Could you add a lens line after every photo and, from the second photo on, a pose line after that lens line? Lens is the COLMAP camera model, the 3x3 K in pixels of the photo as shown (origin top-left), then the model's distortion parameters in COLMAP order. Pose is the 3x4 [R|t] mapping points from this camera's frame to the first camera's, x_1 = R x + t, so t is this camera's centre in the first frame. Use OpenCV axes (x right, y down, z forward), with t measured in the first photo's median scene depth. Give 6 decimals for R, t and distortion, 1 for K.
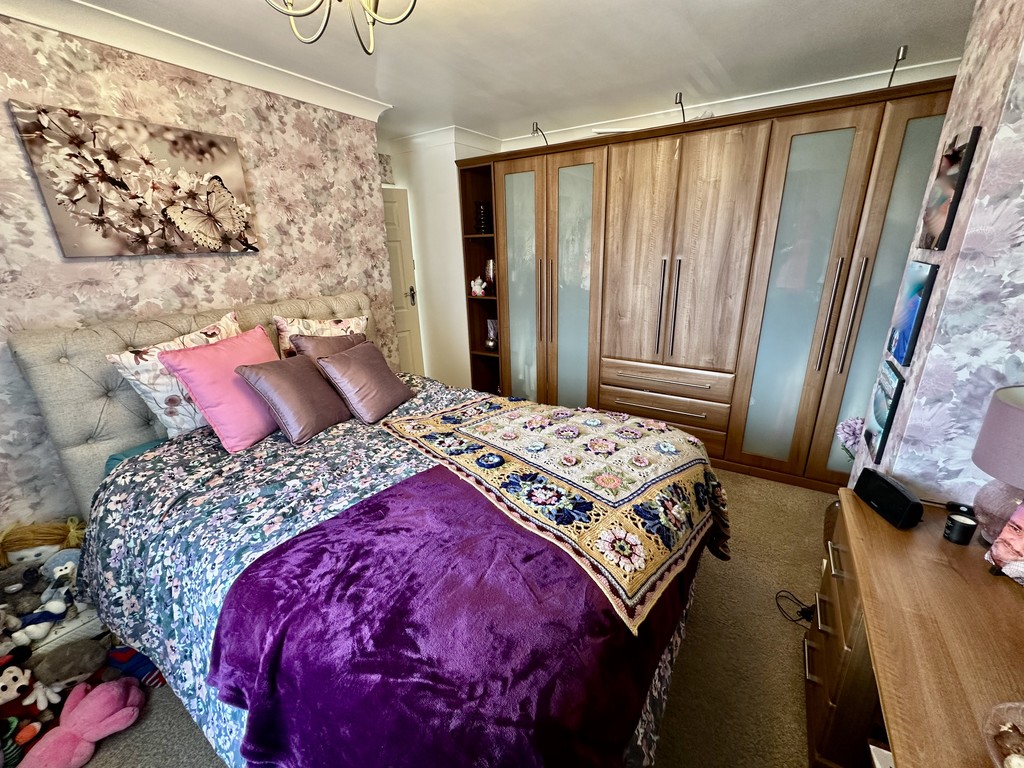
lens RADIAL K [[408.4, 0, 505.9], [0, 408.4, 385.3], [0, 0, 1]] dist [-0.003587, 0.000527]
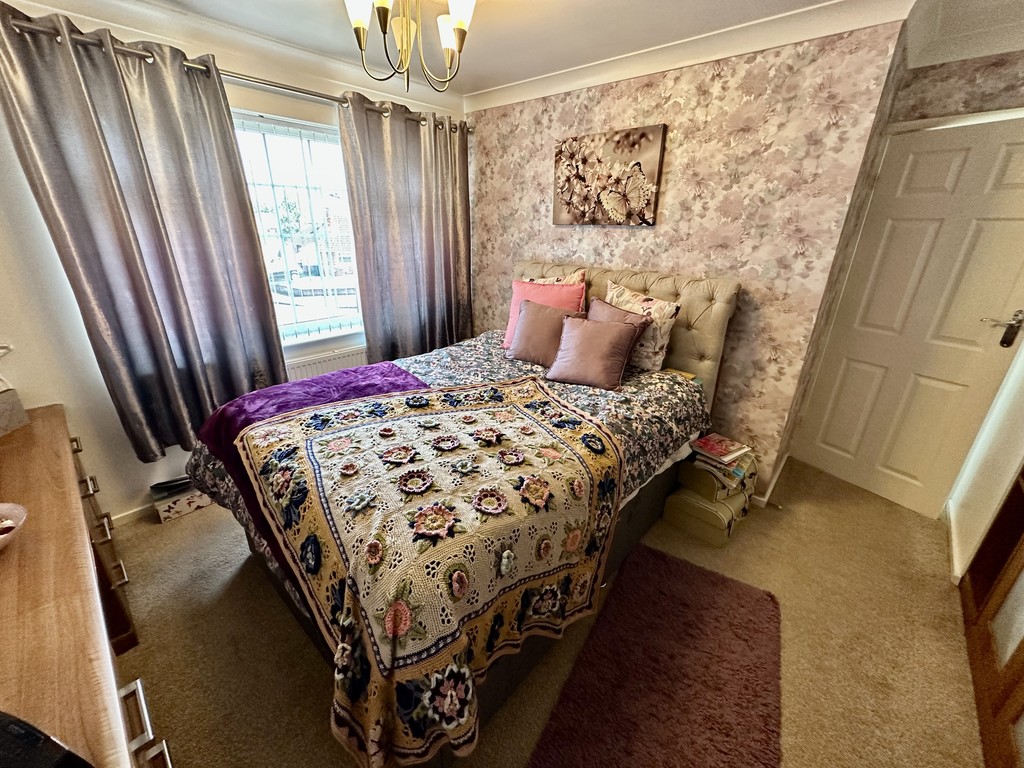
lens RADIAL K [[408.4, 0, 510.0], [0, 408.4, 383.2], [0, 0, 1]] dist [-0.003587, 0.000527]
pose [[-0.167617, 0.382571, -0.908594, 0.784614], [-0.331018, 0.846287, 0.417403, -0.362651], [0.928618, 0.370725, -0.015214, 0.980166]]
